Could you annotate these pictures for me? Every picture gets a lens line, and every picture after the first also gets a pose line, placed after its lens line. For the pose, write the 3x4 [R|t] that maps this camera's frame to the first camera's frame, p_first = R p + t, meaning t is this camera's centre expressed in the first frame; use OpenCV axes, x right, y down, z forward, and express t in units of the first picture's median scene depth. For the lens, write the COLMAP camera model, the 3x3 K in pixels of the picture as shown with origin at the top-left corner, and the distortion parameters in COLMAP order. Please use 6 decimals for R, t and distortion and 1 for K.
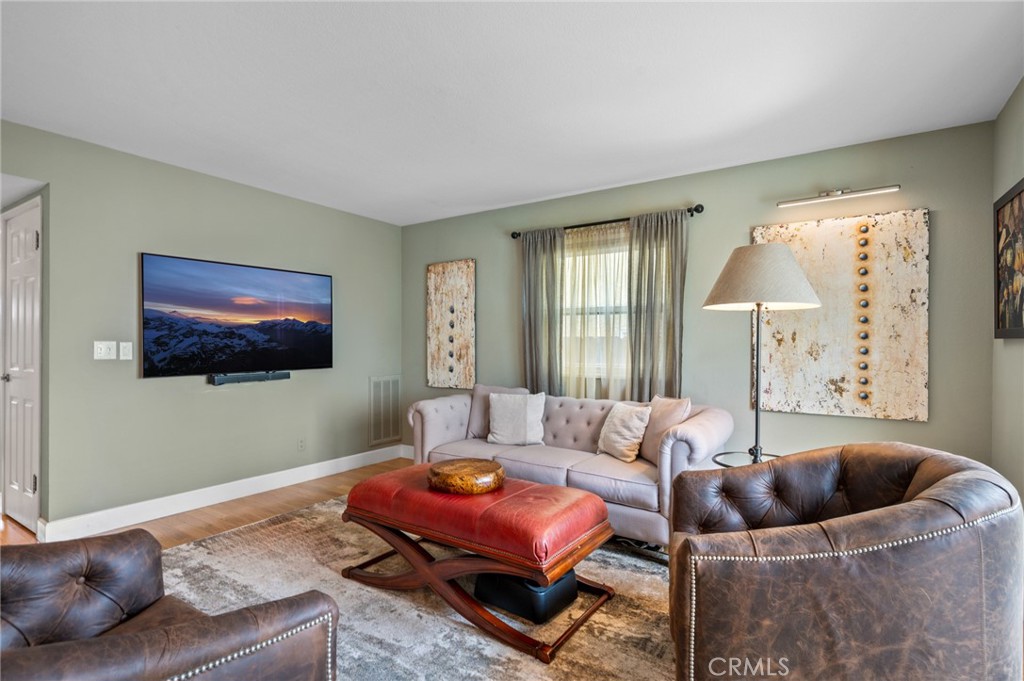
lens RADIAL K [[497.4, 0, 513.4], [0, 497.4, 344.8], [0, 0, 1]] dist [0.002345, -0.000036]
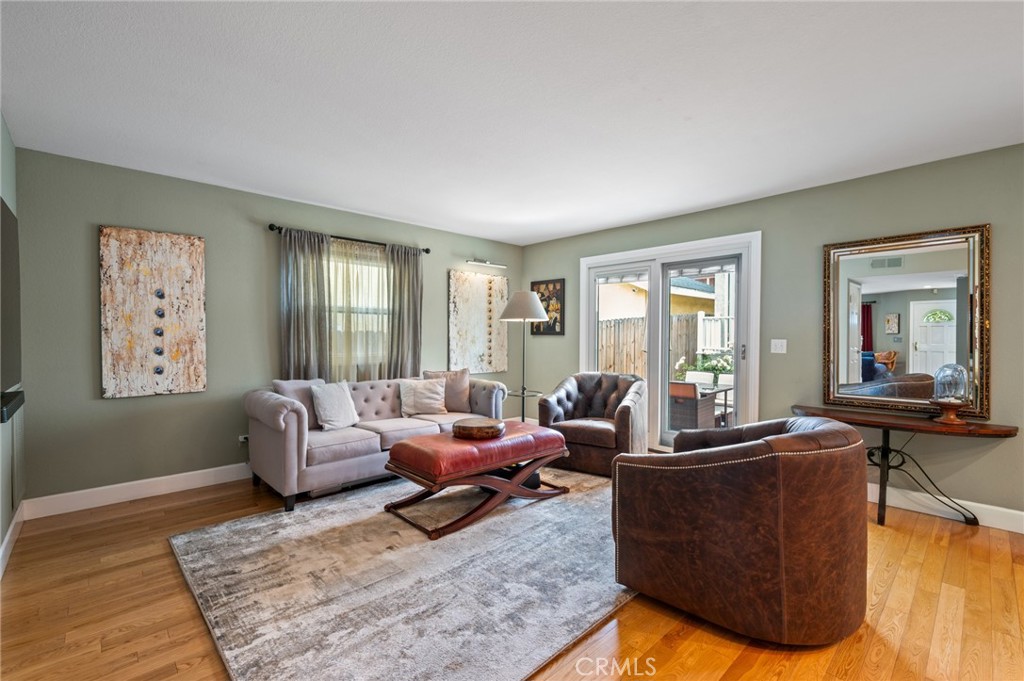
lens RADIAL K [[448.3, 0, 512.4], [0, 448.3, 339.4], [0, 0, 1]] dist [-0.000534, 0.000090]
pose [[0.226152, -0.011314, 0.974026, -0.799626], [-0.002412, 0.999923, 0.012175, -0.011010], [-0.974089, -0.005103, 0.226107, 0.355544]]
